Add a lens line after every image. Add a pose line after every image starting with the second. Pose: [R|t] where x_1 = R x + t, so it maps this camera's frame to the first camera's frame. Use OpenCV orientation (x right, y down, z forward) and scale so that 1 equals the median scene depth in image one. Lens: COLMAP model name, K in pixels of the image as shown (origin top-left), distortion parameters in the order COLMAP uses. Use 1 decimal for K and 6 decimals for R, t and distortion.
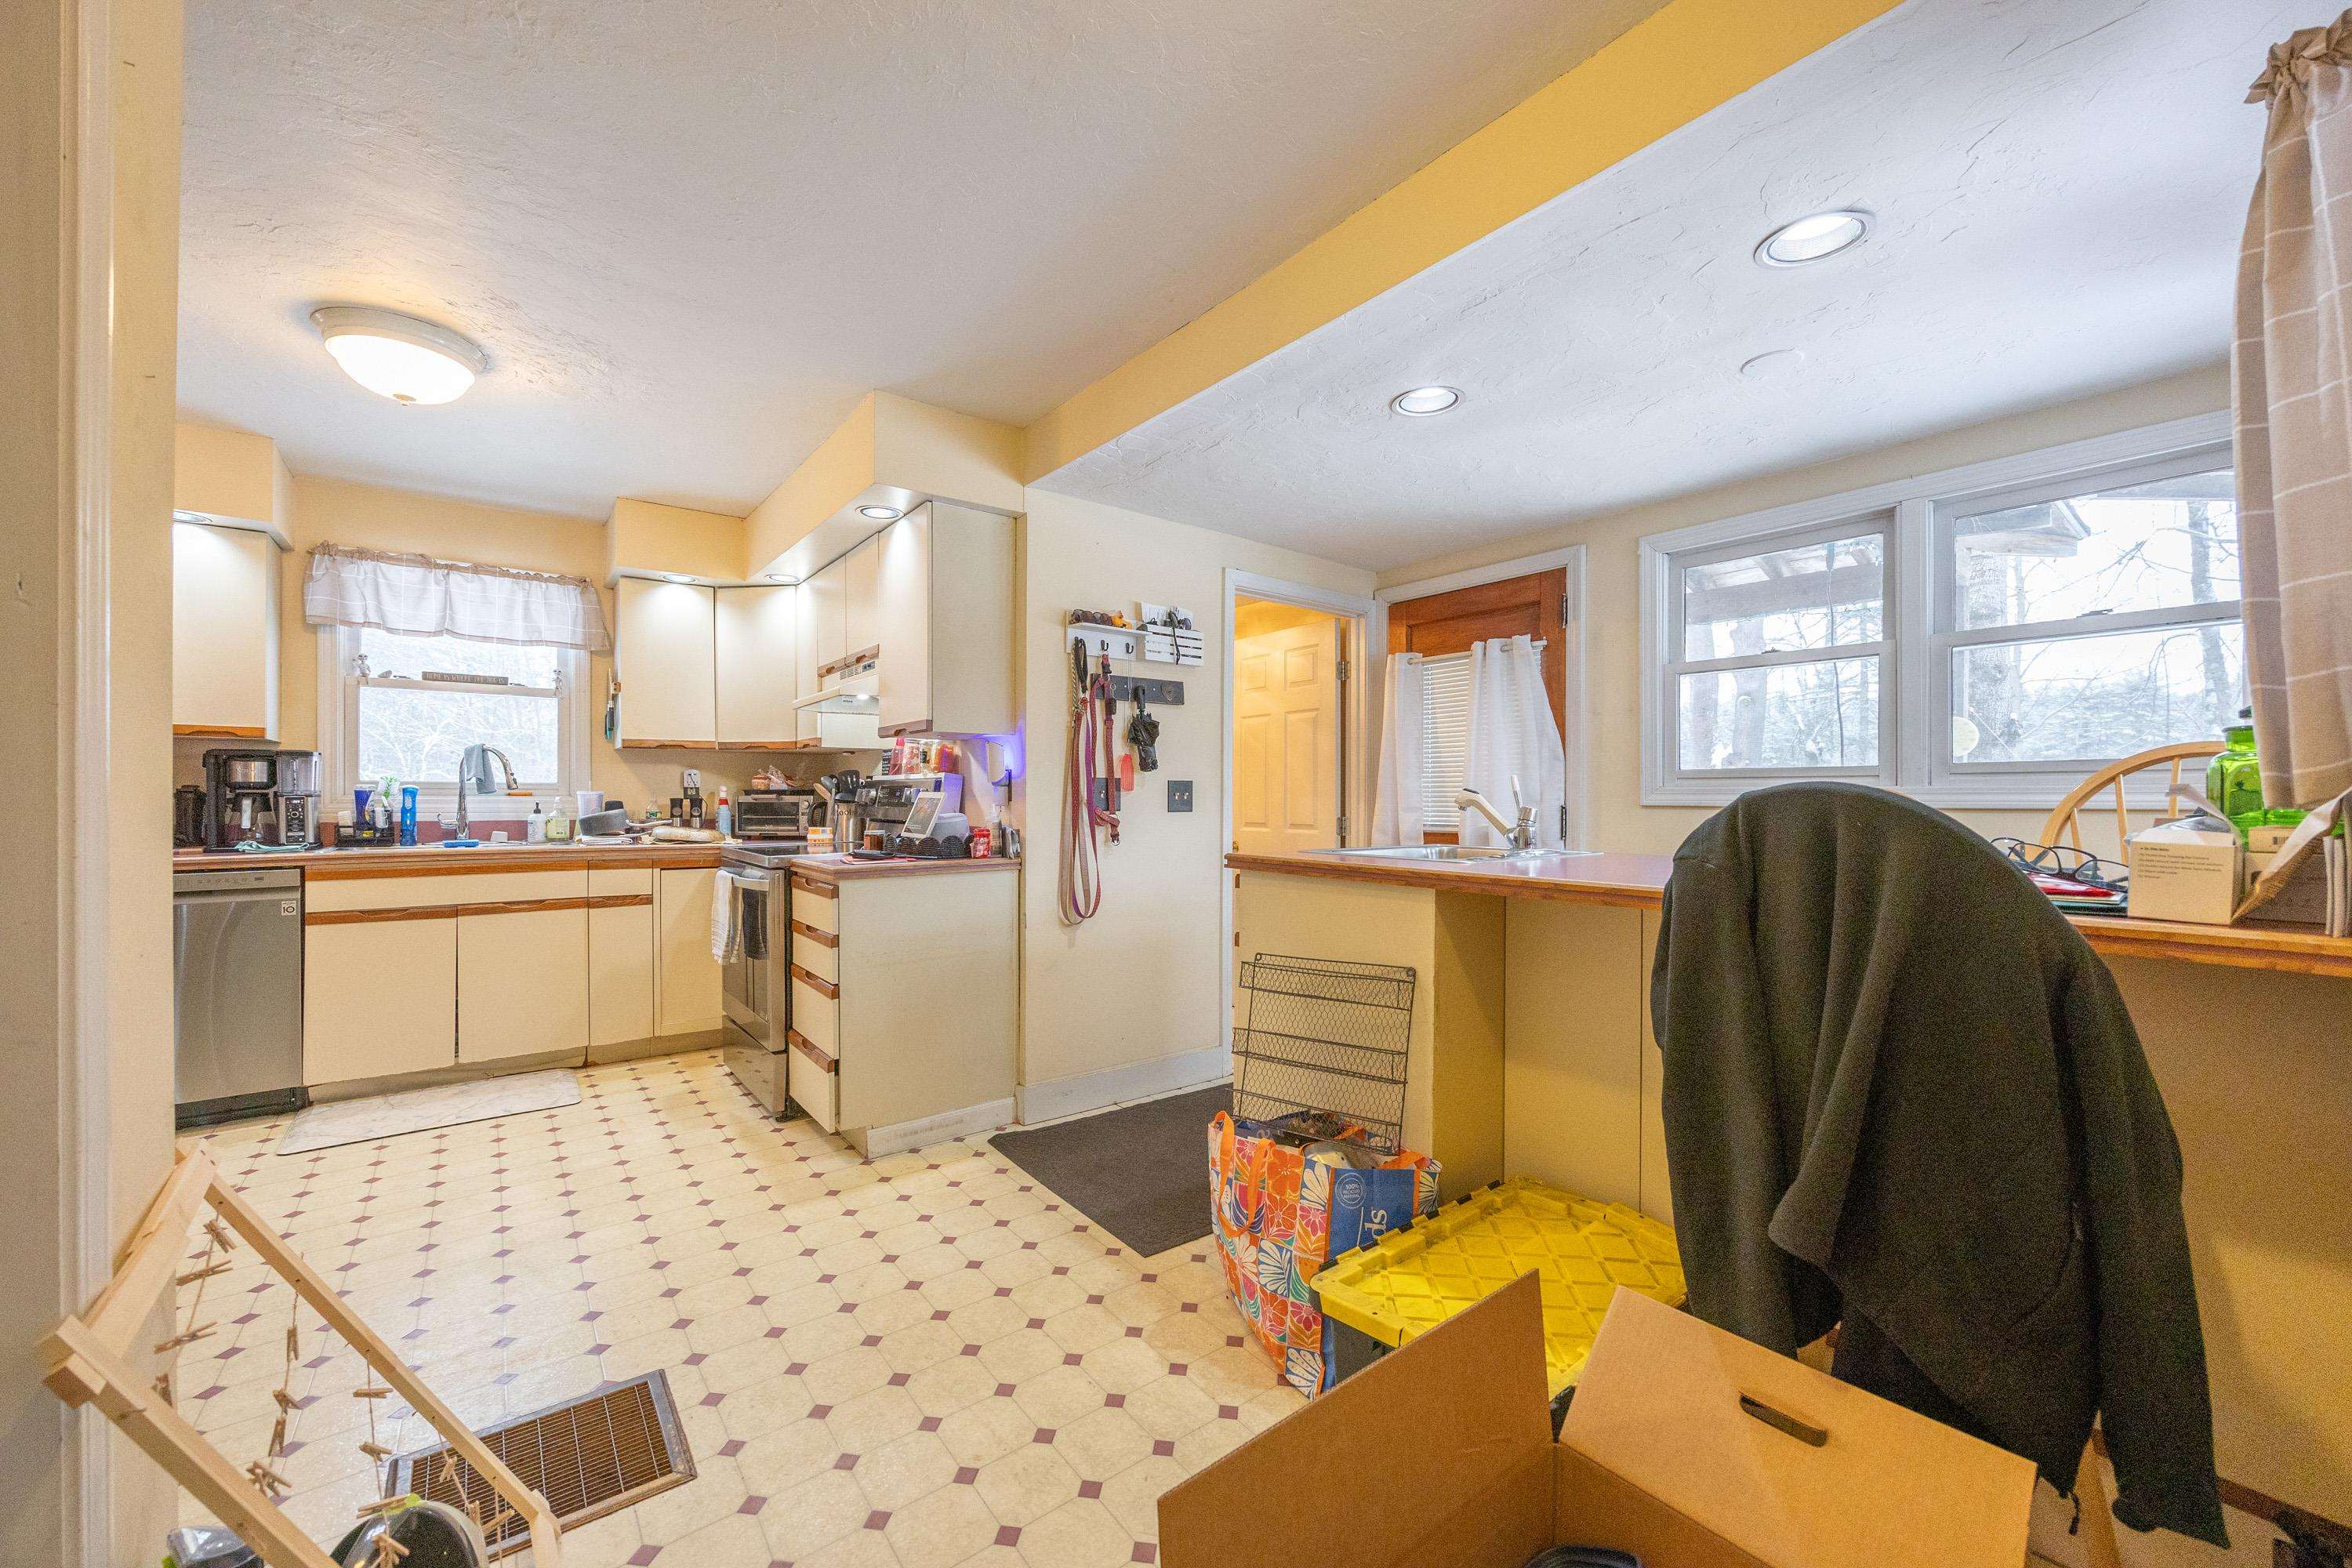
lens RADIAL K [[897.9, 0, 1164.7], [0, 897.9, 795.7], [0, 0, 1]] dist [-0.004764, 0.000664]
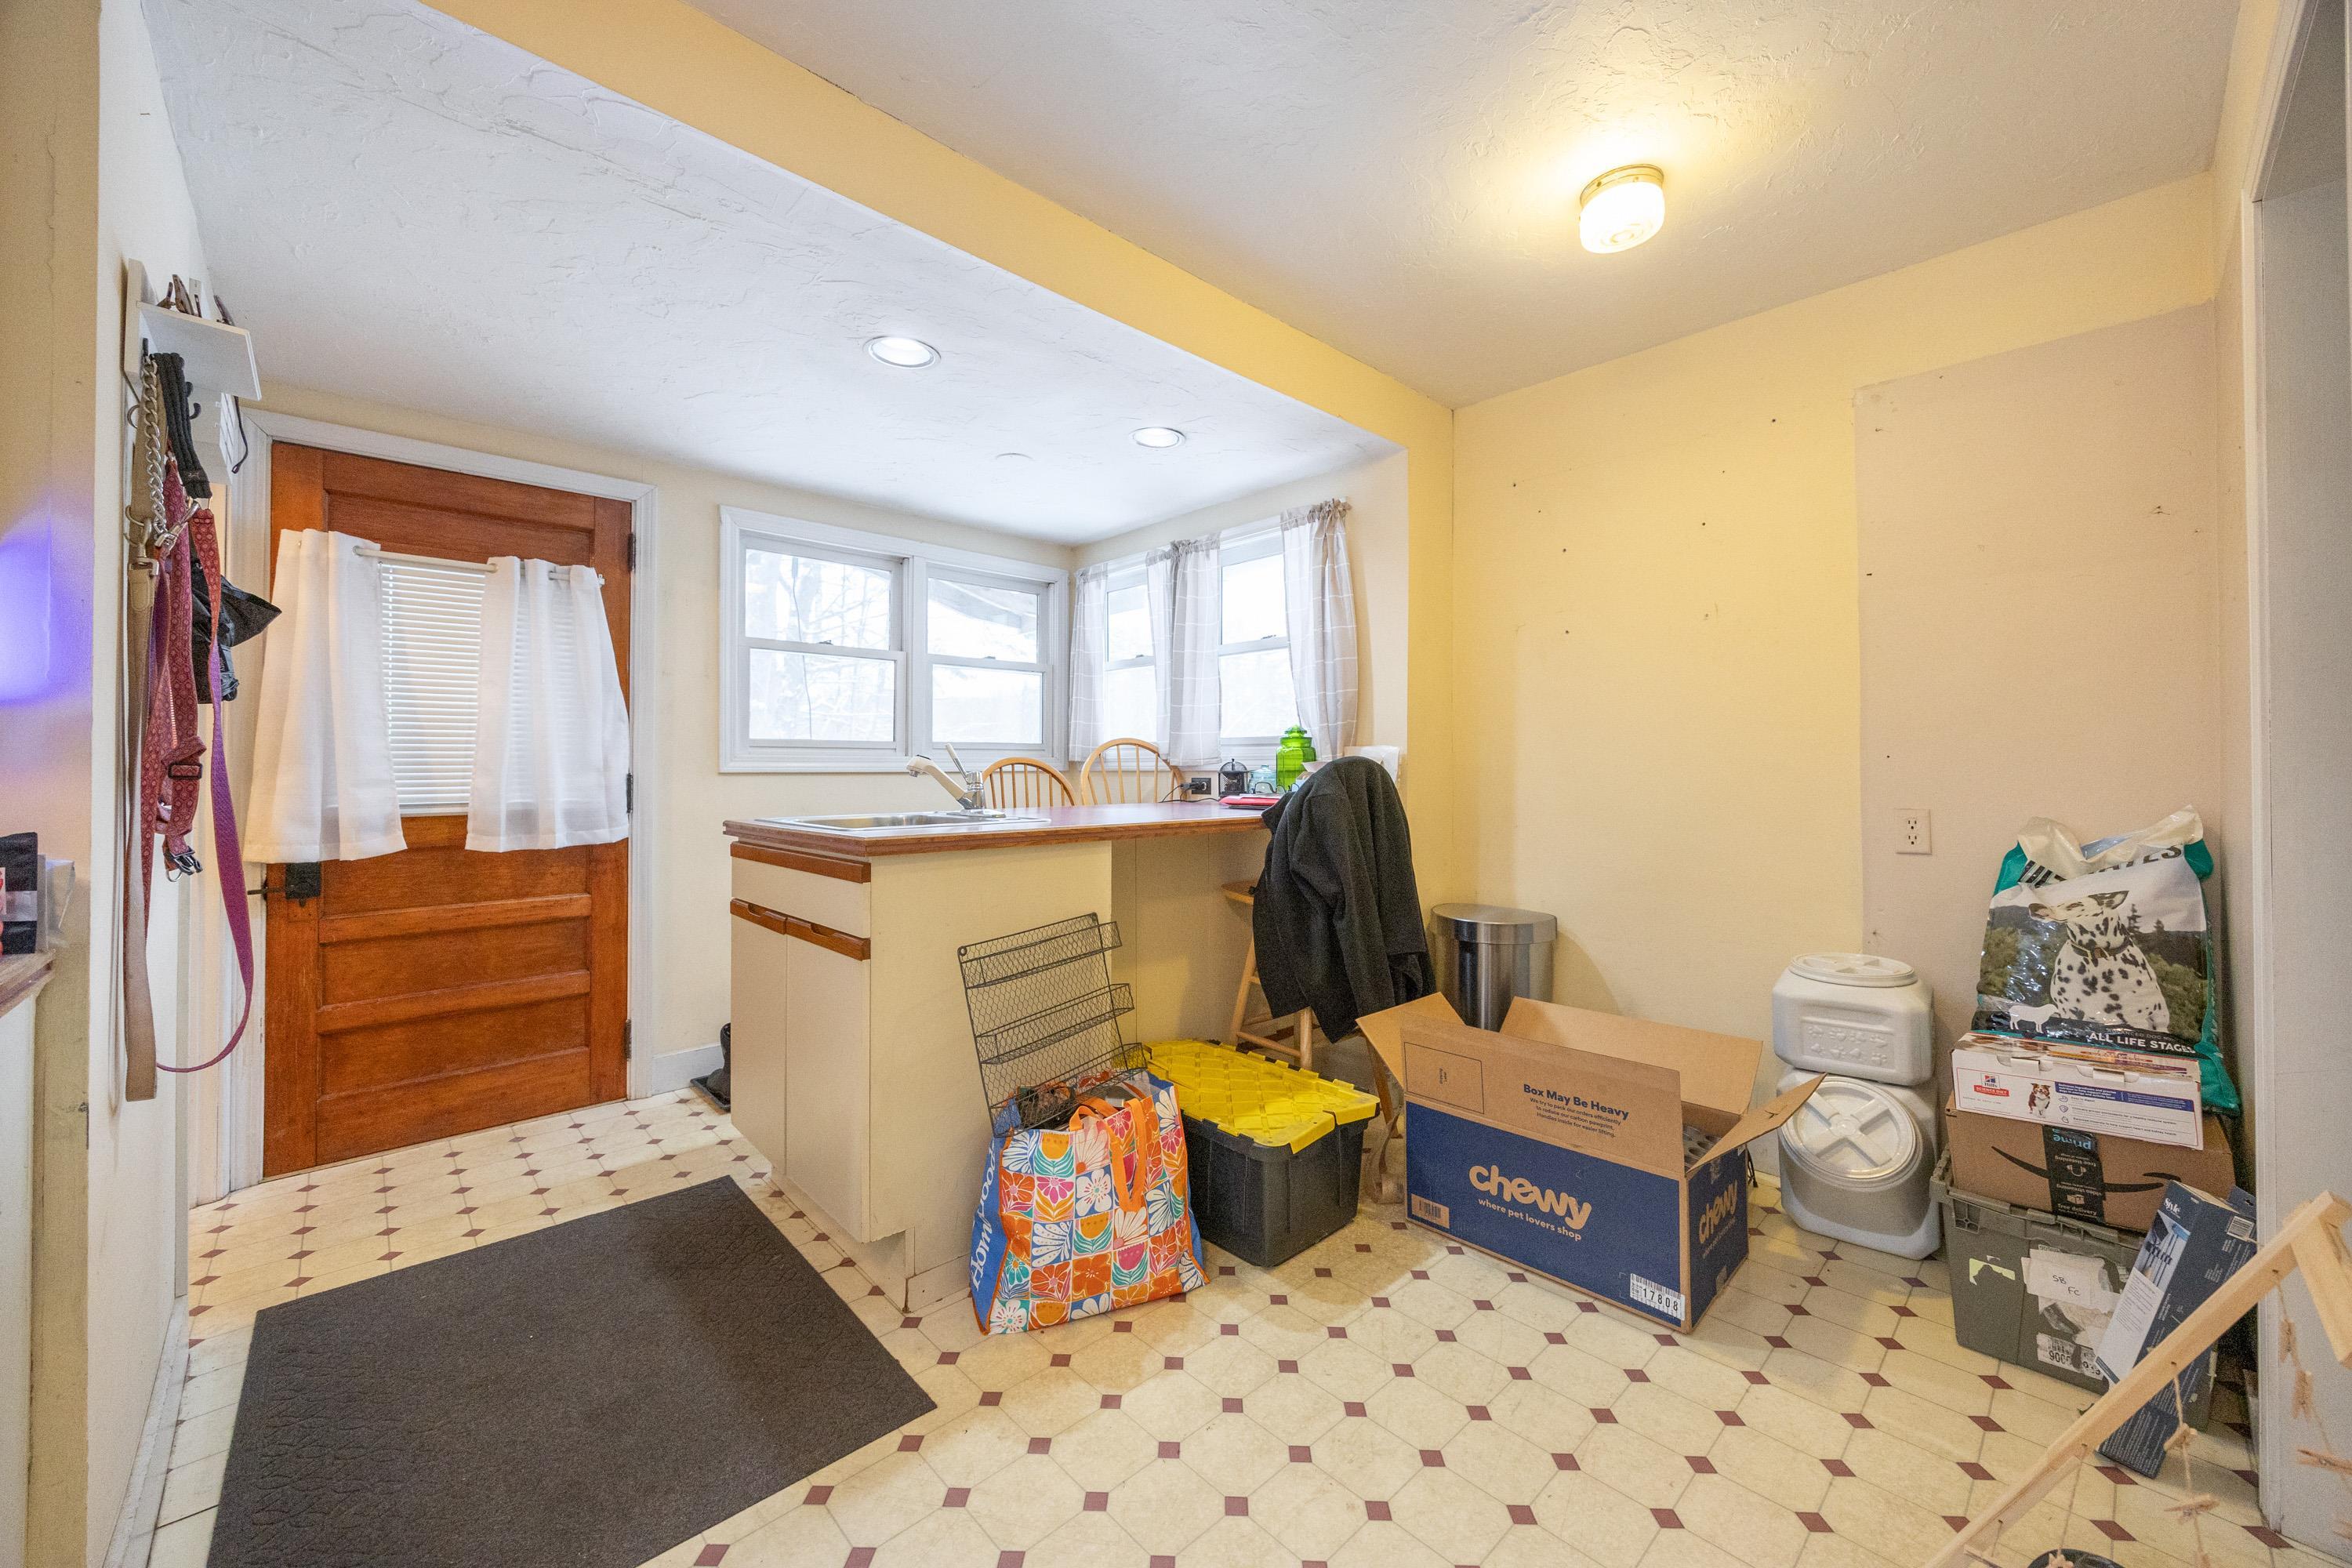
lens RADIAL K [[897.9, 0, 1171.8], [0, 897.9, 756.6], [0, 0, 1]] dist [-0.004764, 0.000664]
pose [[-0.105256, 0.010342, 0.994391, -0.704106], [0.001182, 0.999947, -0.010275, 0.005483], [-0.994444, 0.000094, -0.105262, 0.830214]]
